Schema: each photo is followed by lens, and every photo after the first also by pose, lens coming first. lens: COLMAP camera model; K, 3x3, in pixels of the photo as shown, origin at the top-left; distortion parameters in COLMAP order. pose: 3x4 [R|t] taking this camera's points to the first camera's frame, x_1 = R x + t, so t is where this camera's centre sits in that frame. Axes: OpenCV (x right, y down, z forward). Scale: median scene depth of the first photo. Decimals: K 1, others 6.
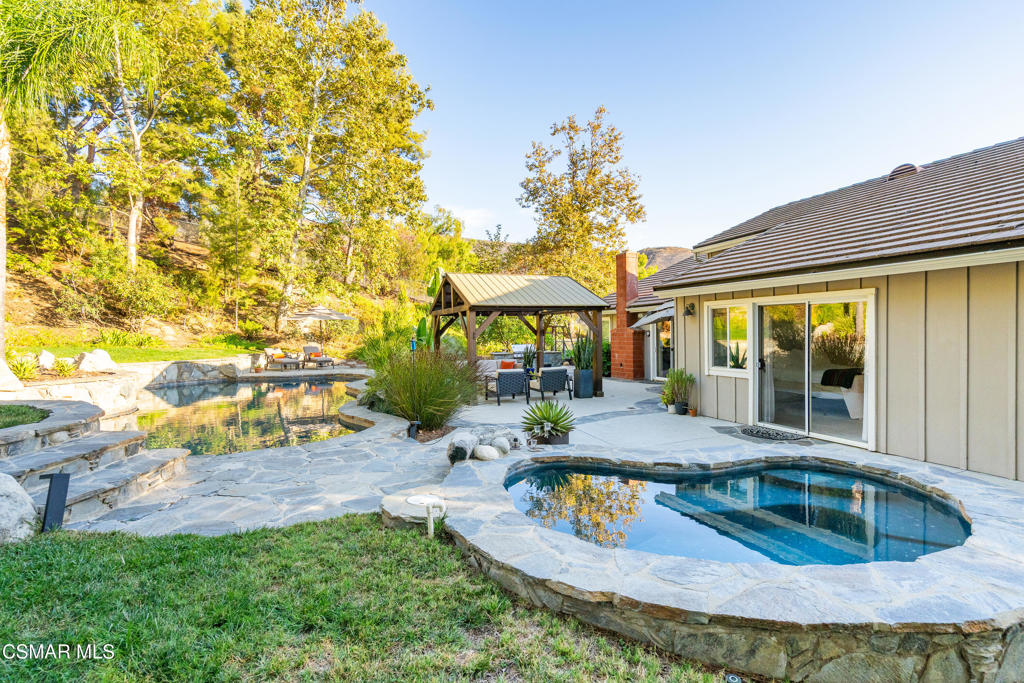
lens RADIAL K [[489.8, 0, 491.8], [0, 489.8, 341.2], [0, 0, 1]] dist [0.000522, 0.000042]
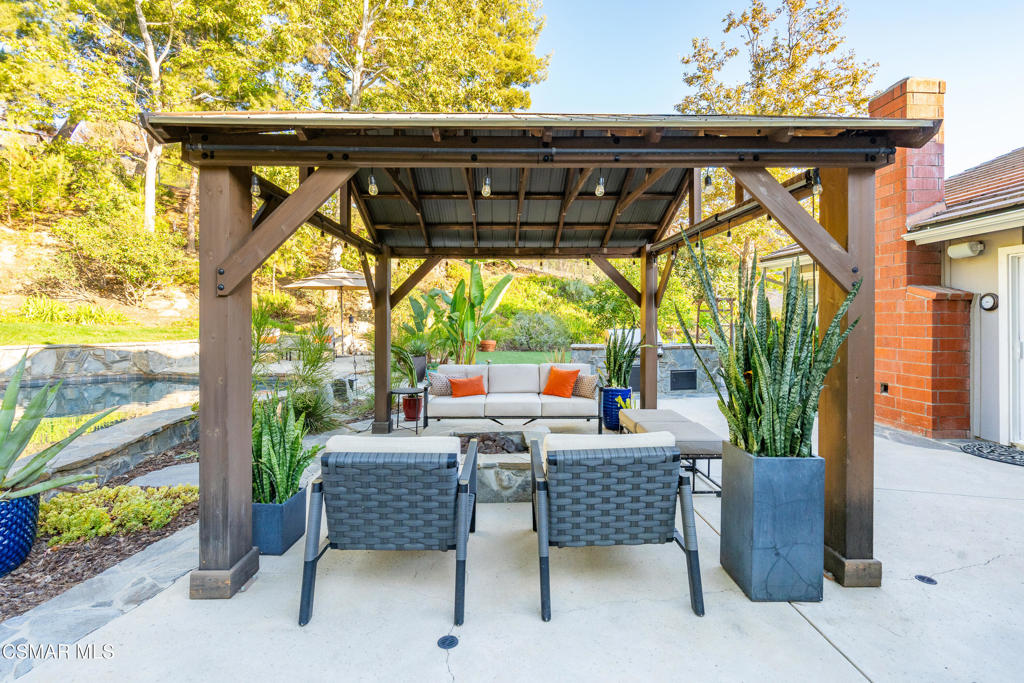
lens RADIAL K [[470.4, 0, 508.4], [0, 470.4, 320.5], [0, 0, 1]] dist [-0.001581, 0.000339]
pose [[0.947028, 0.011266, -0.320952, 0.079432], [-0.014678, 0.999859, -0.008215, 0.003220], [0.320814, 0.012491, 0.947060, 0.423554]]
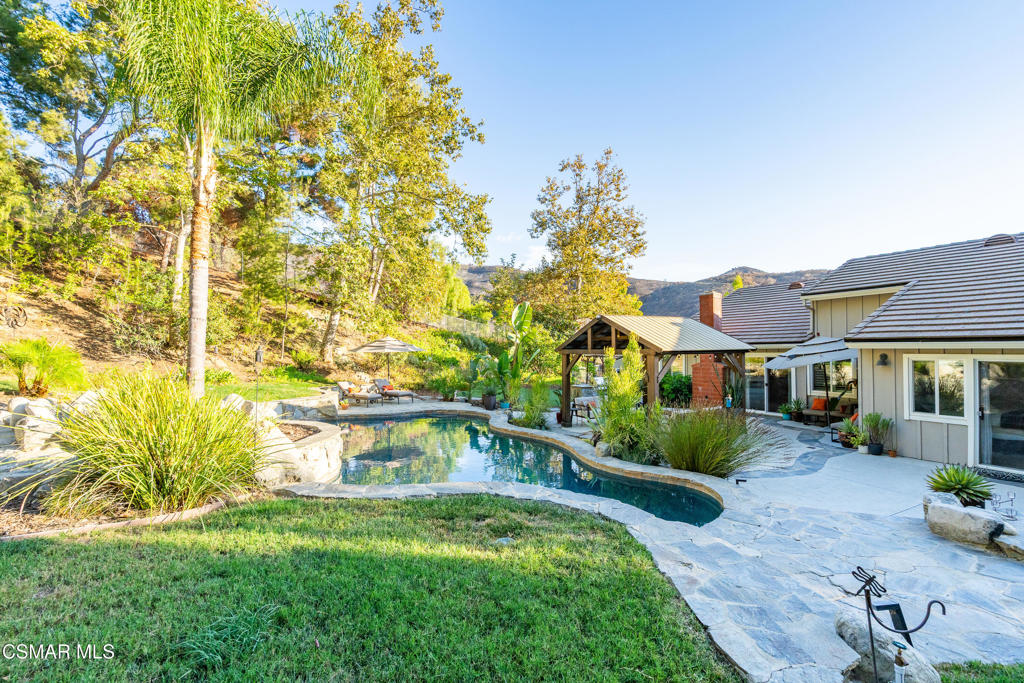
lens RADIAL K [[474.4, 0, 502.4], [0, 474.4, 346.5], [0, 0, 1]] dist [-0.001434, -0.000053]
pose [[0.986102, 0.004190, 0.166086, -0.264247], [-0.000387, 0.999737, -0.022922, -0.029448], [-0.166138, 0.022539, 0.985845, 0.032503]]
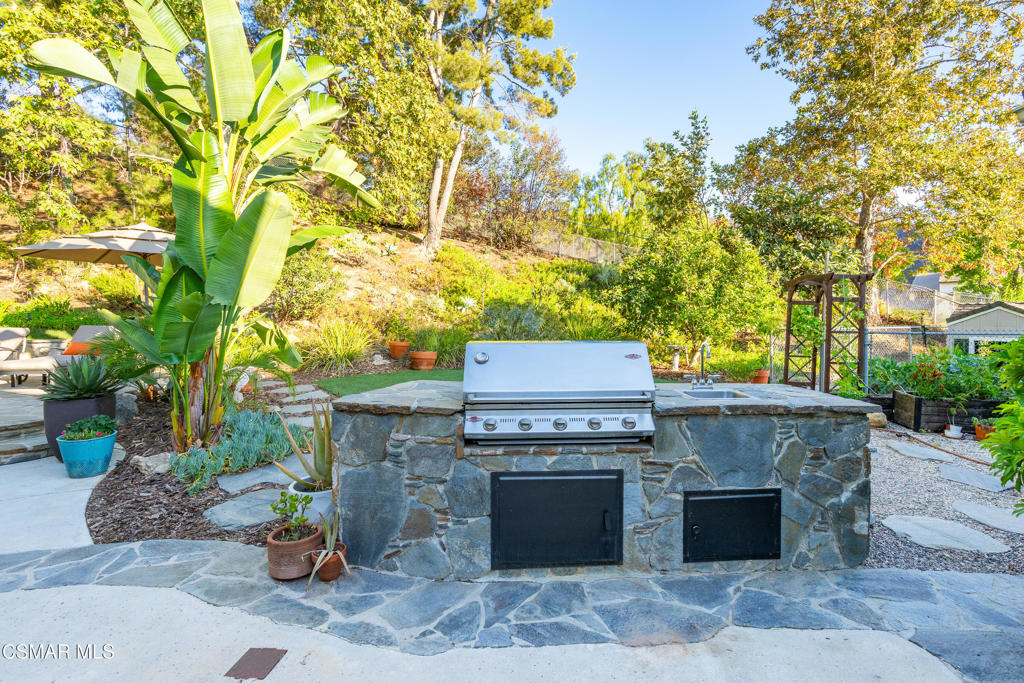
lens RADIAL K [[479.3, 0, 546.9], [0, 479.3, 320.0], [0, 0, 1]] dist [-0.000303, -0.000049]
pose [[0.916229, 0.017314, -0.400282, 0.096807], [-0.024336, 0.999626, -0.012466, 0.001820], [0.399916, 0.021163, 0.916307, 0.723735]]
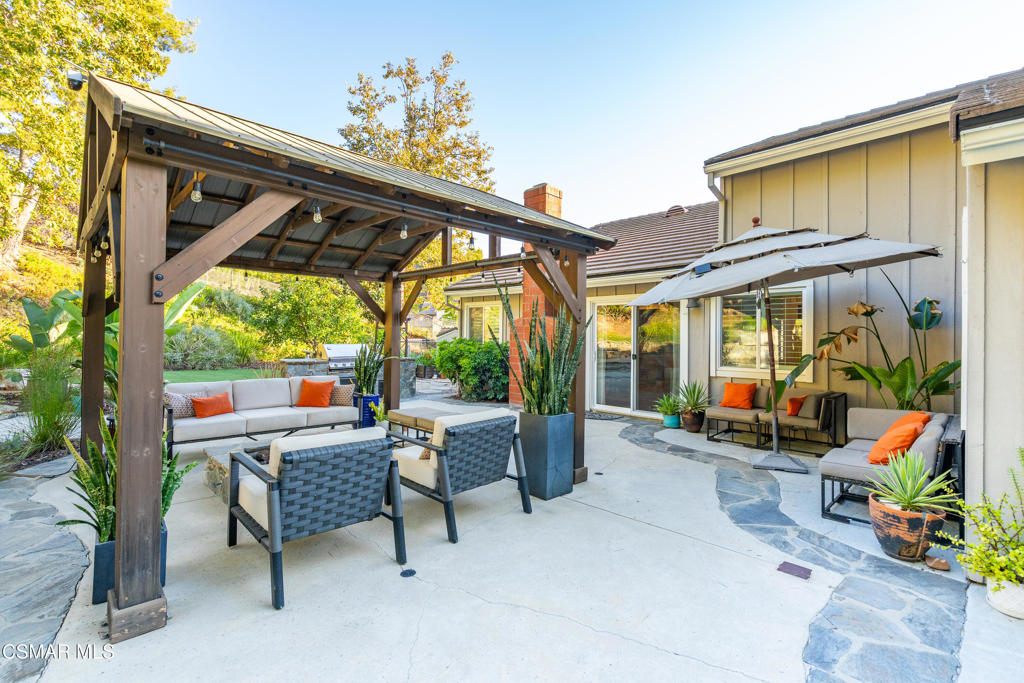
lens RADIAL K [[470.4, 0, 509.3], [0, 470.4, 335.1], [0, 0, 1]] dist [0.000065, 0.000288]
pose [[0.910537, 0.026386, 0.412586, 0.009884], [-0.017876, 0.999541, -0.024473, 0.005545], [-0.413042, 0.014908, 0.910590, 0.382460]]
